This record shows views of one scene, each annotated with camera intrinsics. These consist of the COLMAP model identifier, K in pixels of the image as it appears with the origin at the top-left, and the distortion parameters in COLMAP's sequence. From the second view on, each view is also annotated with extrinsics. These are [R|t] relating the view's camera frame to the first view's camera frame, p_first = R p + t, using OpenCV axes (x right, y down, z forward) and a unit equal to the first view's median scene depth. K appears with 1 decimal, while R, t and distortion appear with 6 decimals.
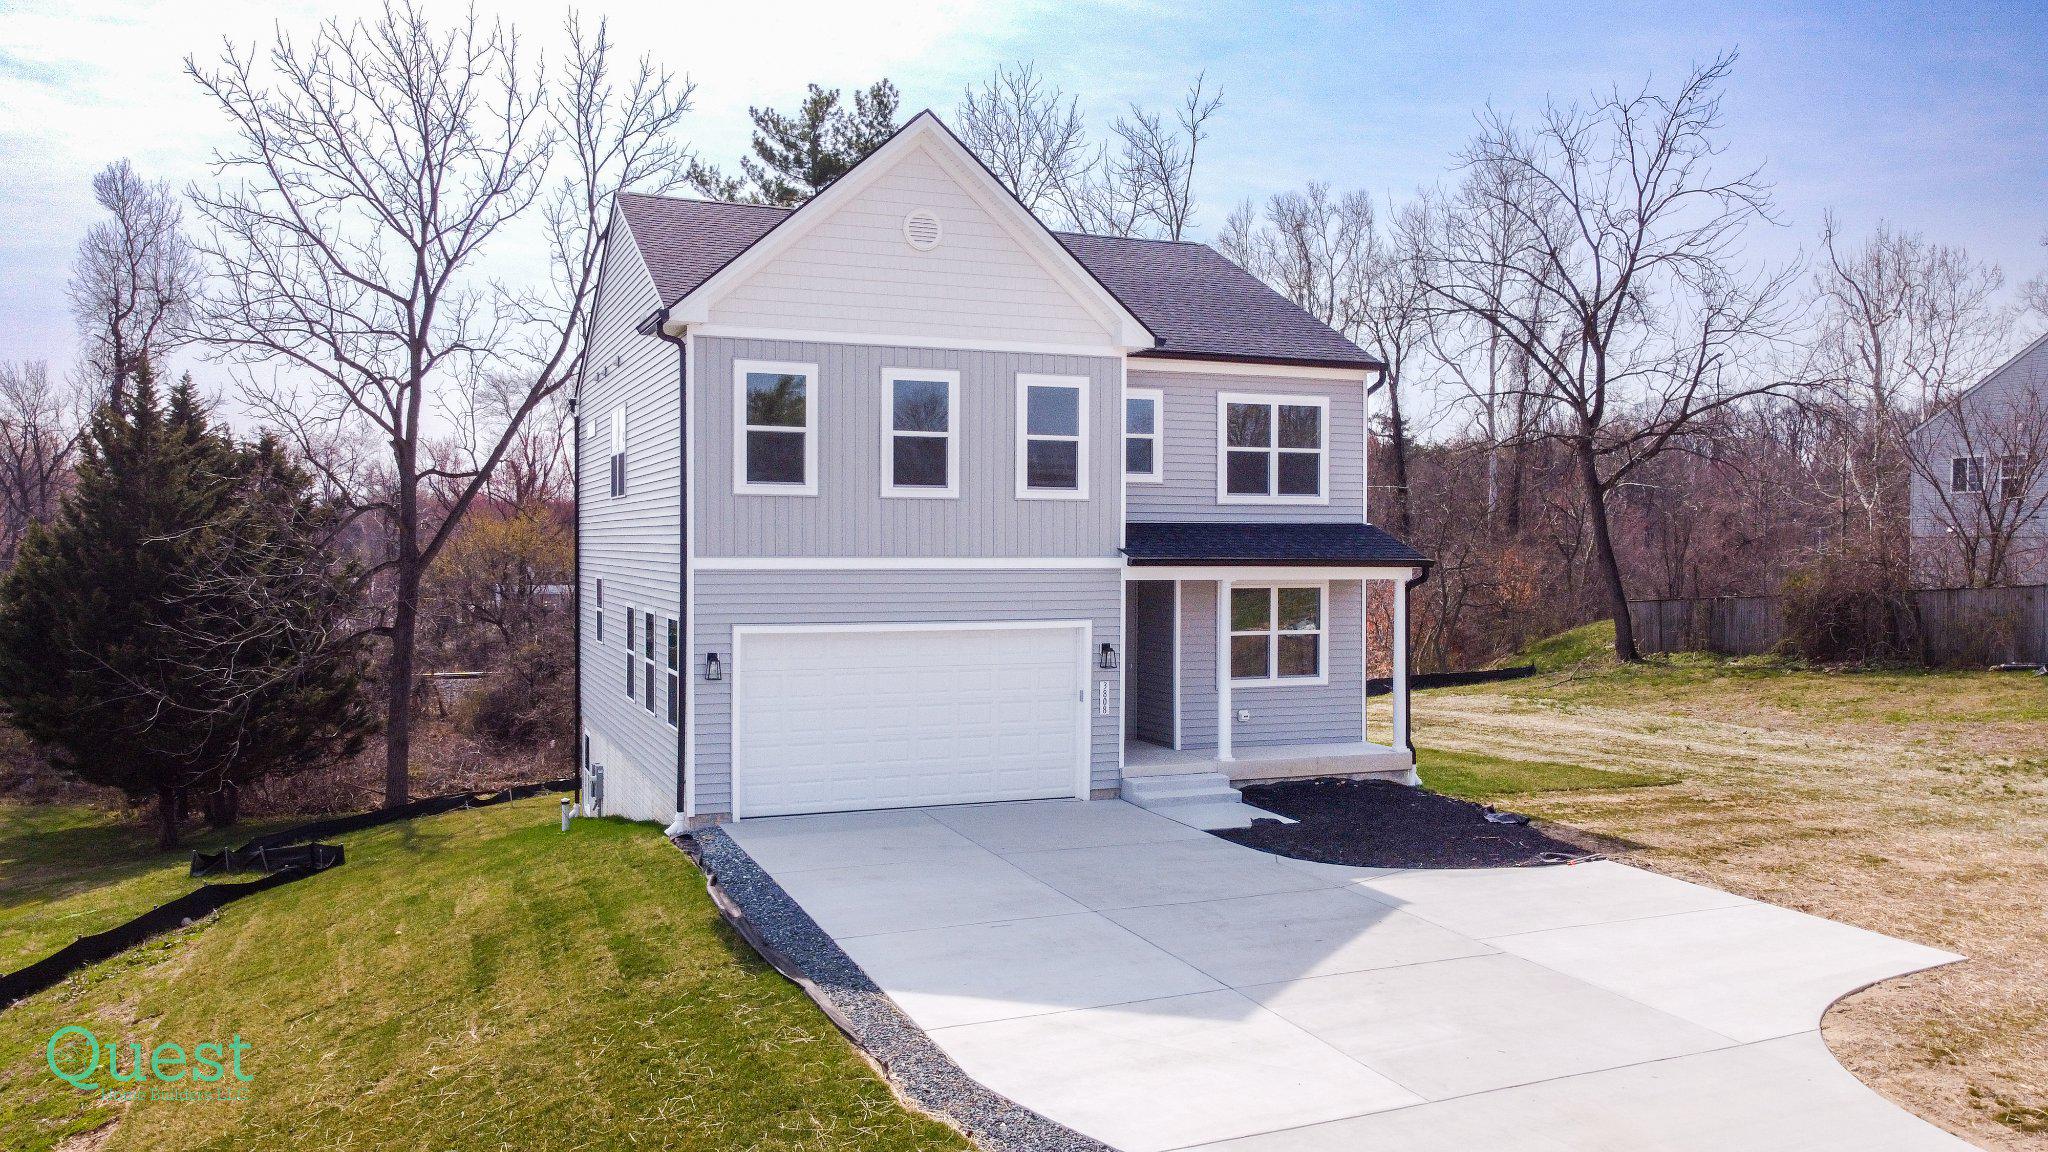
lens RADIAL K [[1550.9, 0, 1024.0], [0, 1550.9, 576.0], [0, 0, 1]] dist [0.003534, -0.005351]
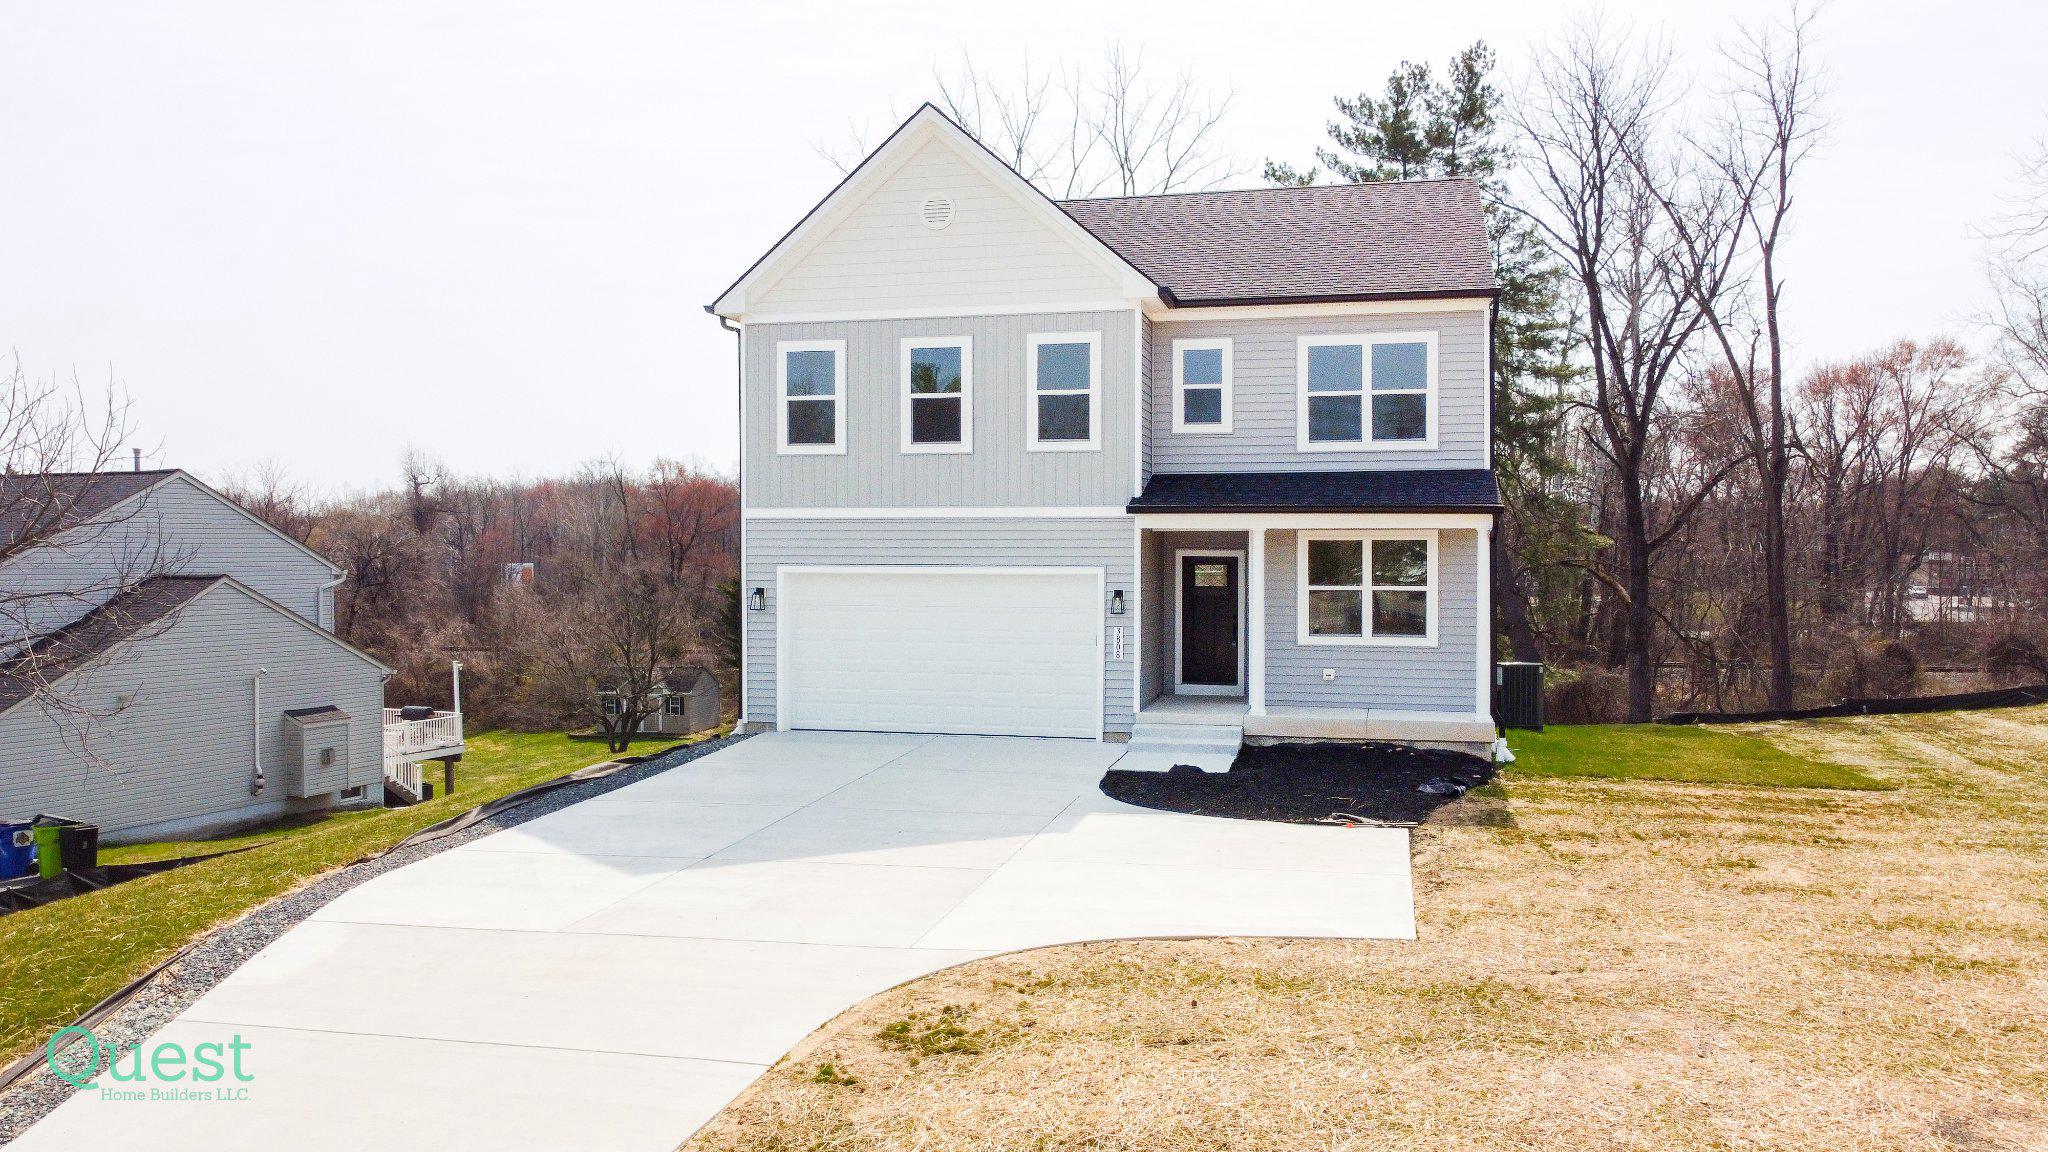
lens RADIAL K [[1550.9, 0, 1024.0], [0, 1550.9, 576.0], [0, 0, 1]] dist [0.003534, -0.005351]
pose [[0.813870, 0.007811, -0.580995, 0.559254], [-0.009747, 0.999952, -0.000210, 0.032800], [0.580965, 0.005834, 0.813907, 0.121101]]
